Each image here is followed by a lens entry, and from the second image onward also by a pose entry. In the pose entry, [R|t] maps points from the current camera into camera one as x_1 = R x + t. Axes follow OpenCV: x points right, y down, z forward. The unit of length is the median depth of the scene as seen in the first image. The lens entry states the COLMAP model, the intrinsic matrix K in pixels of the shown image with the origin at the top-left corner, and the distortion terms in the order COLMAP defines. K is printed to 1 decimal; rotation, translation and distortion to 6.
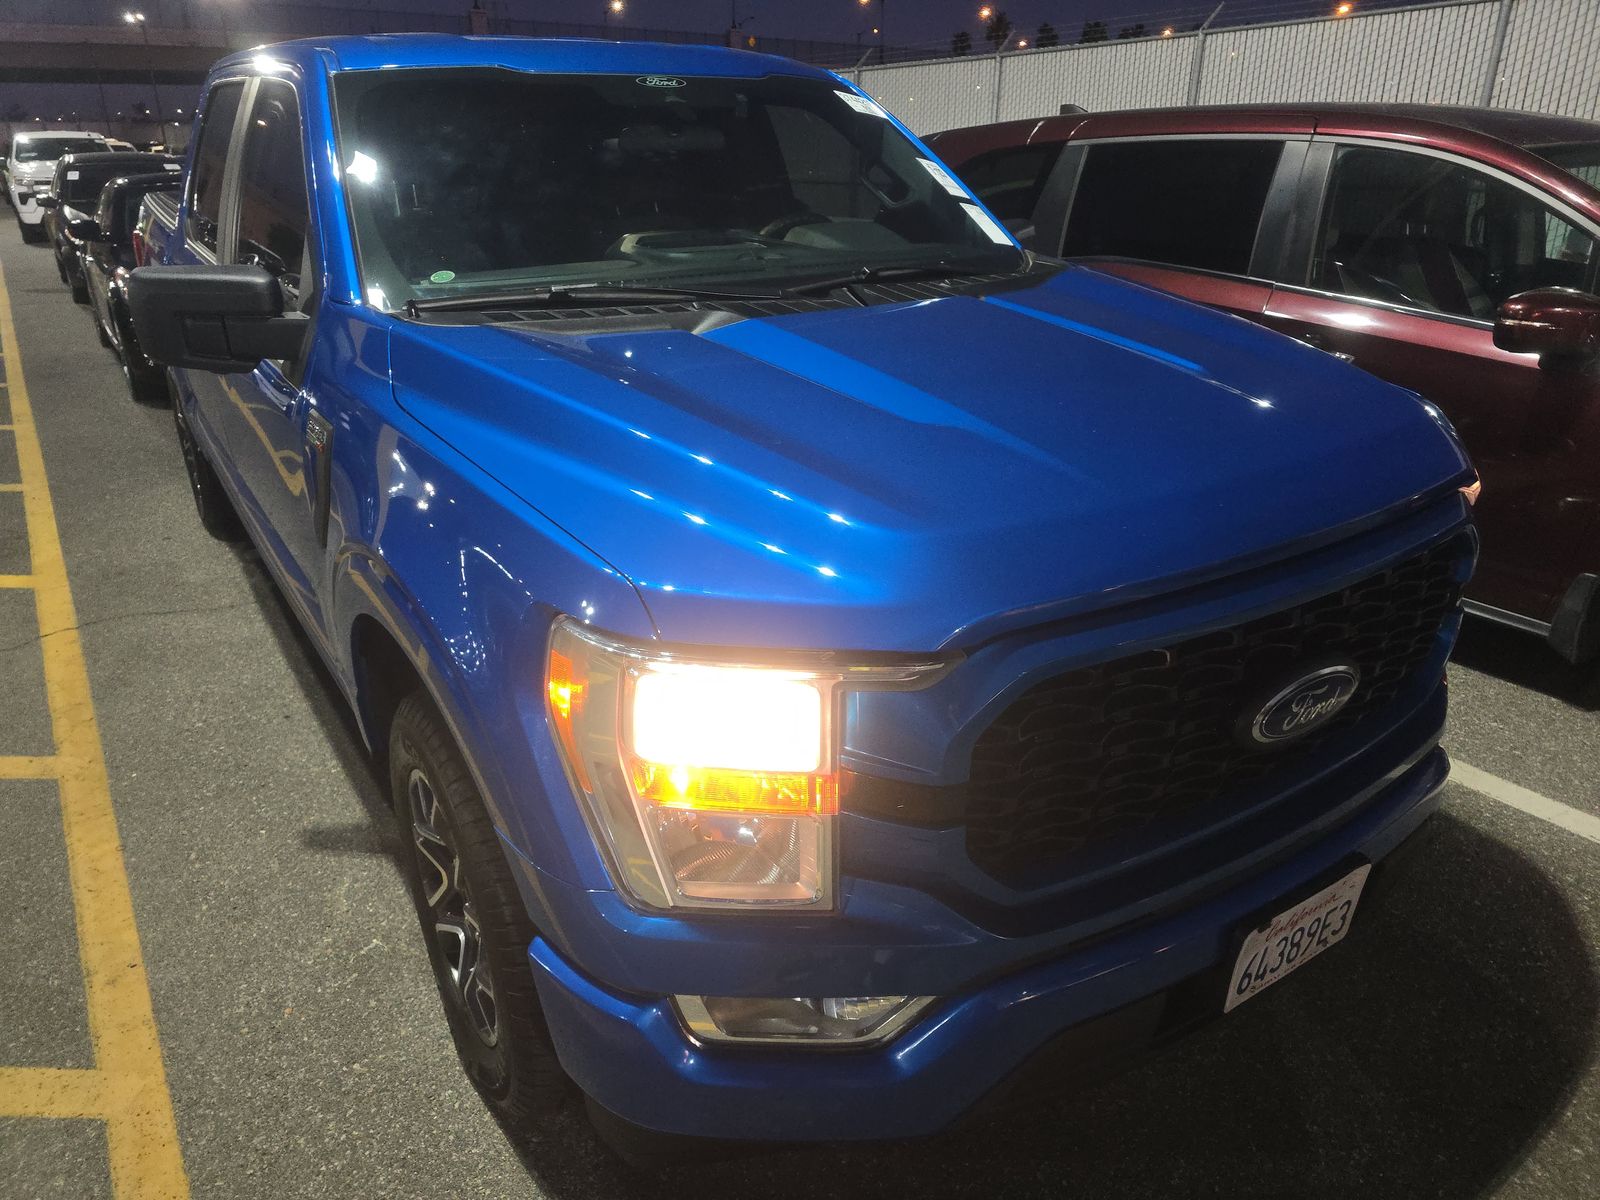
lens RADIAL K [[1089.9, 0, 804.0], [0, 1089.9, 600.8], [0, 0, 1]] dist [0.054699, -0.048823]
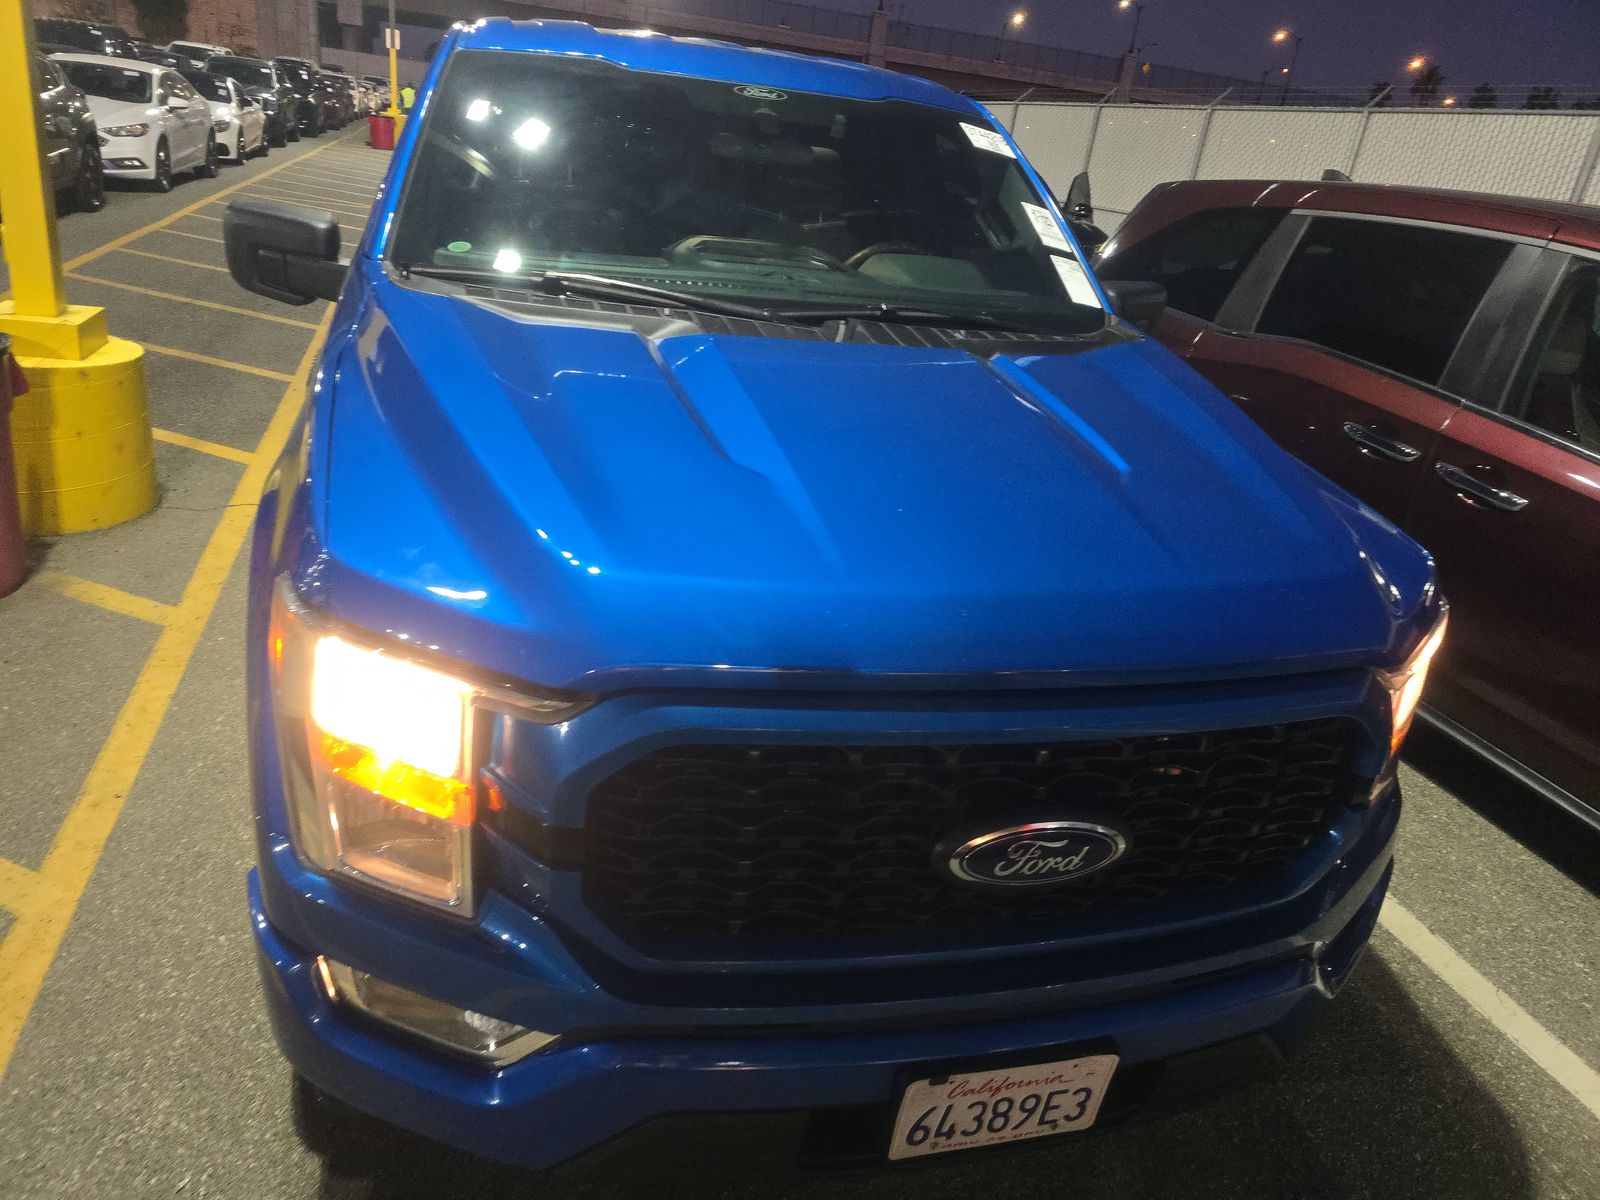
lens RADIAL K [[1089.9, 0, 805.2], [0, 1089.9, 597.7], [0, 0, 1]] dist [0.054699, -0.048823]
pose [[0.942790, 0.226588, -0.244550, 0.263003], [-0.229064, 0.973233, 0.018663, -0.048665], [0.242233, 0.038423, 0.969457, 0.048272]]
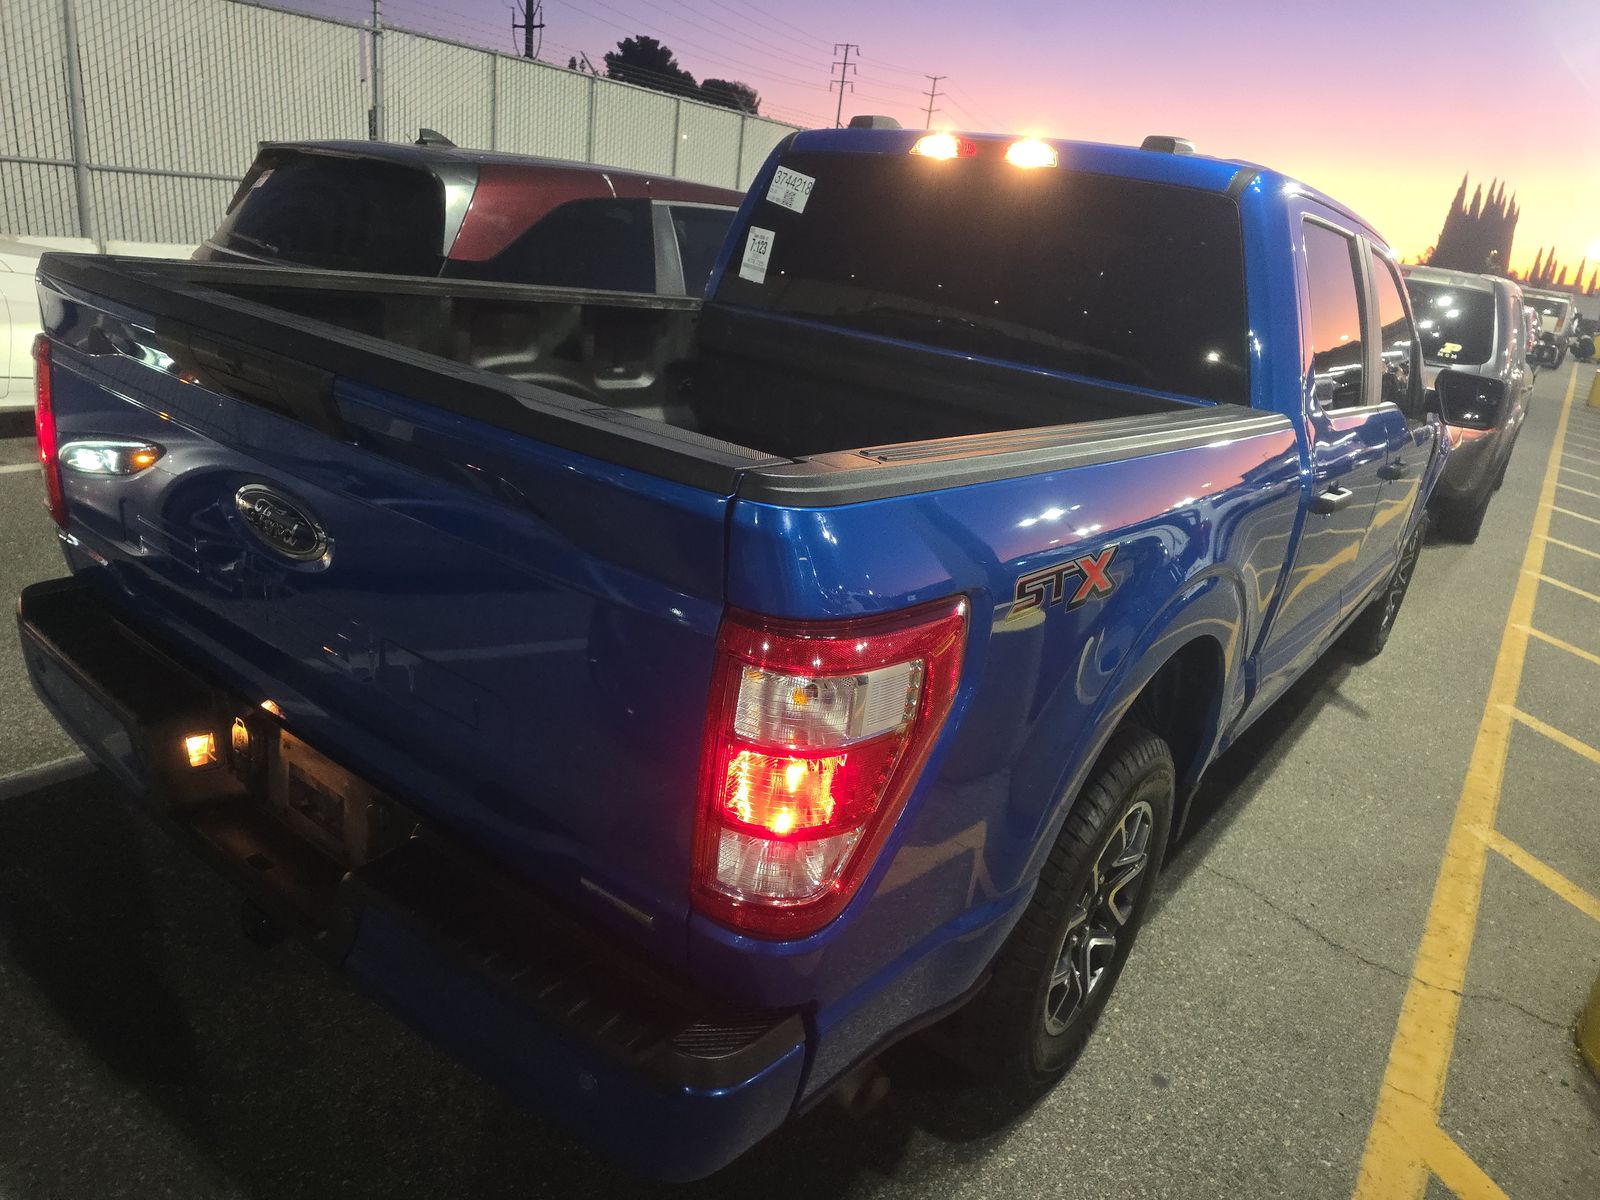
lens RADIAL K [[1089.9, 0, 802.8], [0, 1089.9, 597.1], [0, 0, 1]] dist [0.054699, -0.048823]
pose [[-0.348940, -0.330947, 0.876764, -1.570699], [0.247655, 0.869745, 0.426861, -0.862542], [-0.903829, 0.366084, -0.221528, 2.103355]]
